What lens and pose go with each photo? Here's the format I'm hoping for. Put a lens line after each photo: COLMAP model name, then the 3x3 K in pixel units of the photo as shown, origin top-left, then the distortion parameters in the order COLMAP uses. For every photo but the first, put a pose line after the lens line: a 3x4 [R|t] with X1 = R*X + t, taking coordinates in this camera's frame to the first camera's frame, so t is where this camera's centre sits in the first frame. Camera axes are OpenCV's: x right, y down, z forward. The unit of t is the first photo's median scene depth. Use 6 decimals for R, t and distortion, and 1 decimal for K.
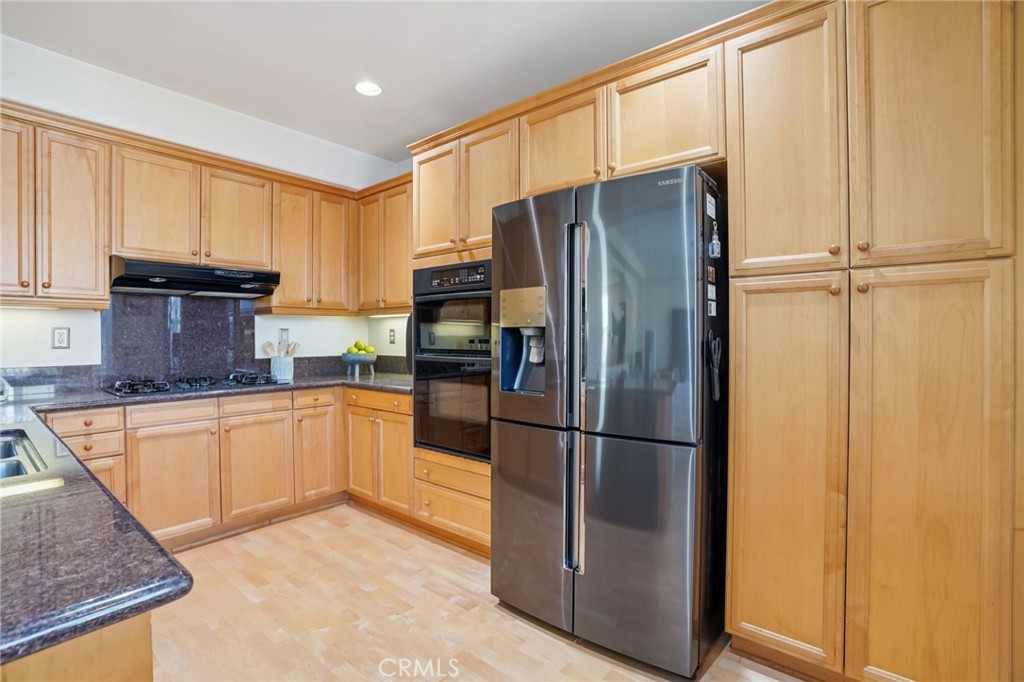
lens RADIAL K [[479.8, 0, 511.4], [0, 479.8, 334.2], [0, 0, 1]] dist [-0.070395, 0.033599]
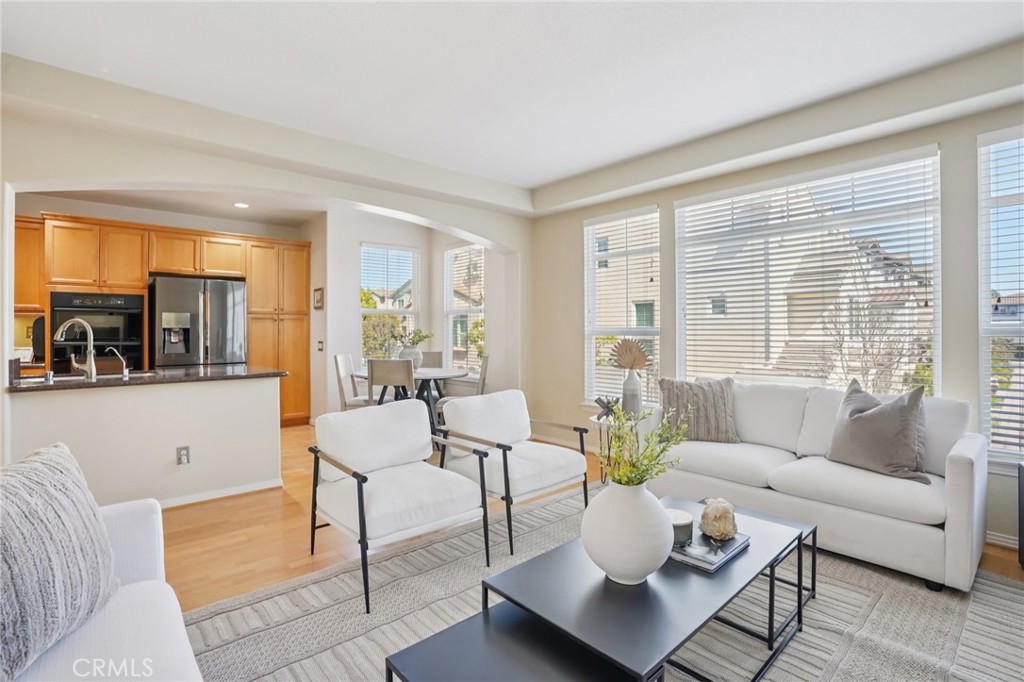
lens RADIAL K [[479.8, 0, 511.4], [0, 479.8, 334.2], [0, 0, 1]] dist [-0.070395, 0.033599]
pose [[0.151488, -0.000304, 0.988459, -1.451226], [0.000230, 1.000000, 0.000272, 0.012382], [-0.988459, 0.000186, 0.151489, -0.765298]]
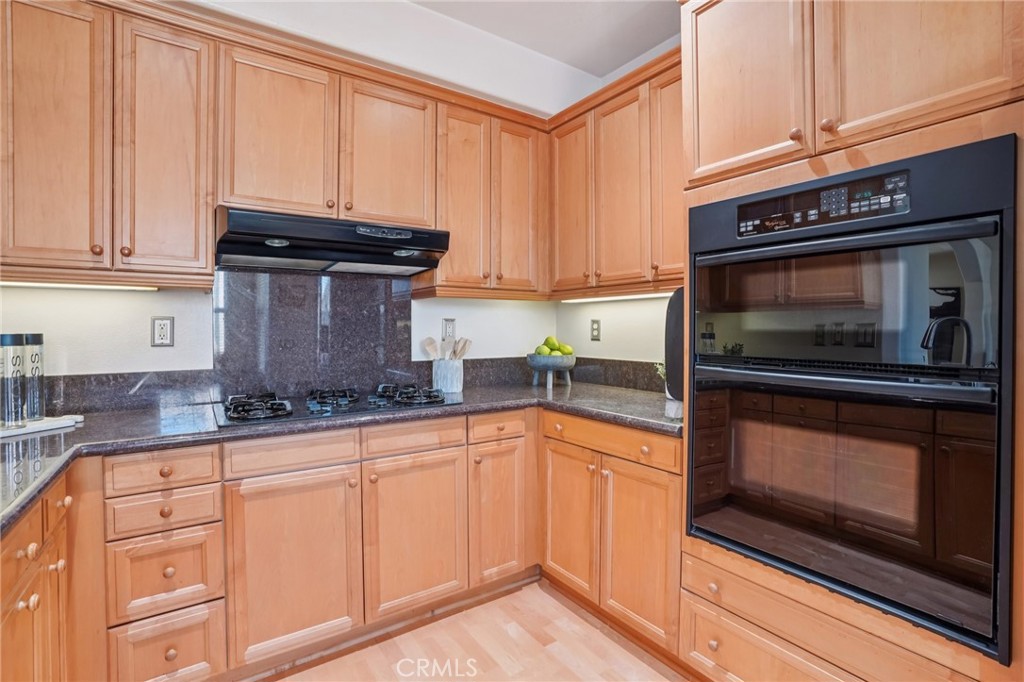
lens RADIAL K [[479.8, 0, 511.4], [0, 479.8, 334.2], [0, 0, 1]] dist [-0.070395, 0.033599]
pose [[0.961069, 0.008366, -0.276182, -0.234943], [-0.004184, 0.999868, 0.015728, -0.000532], [0.276277, -0.013961, 0.960977, 0.408529]]
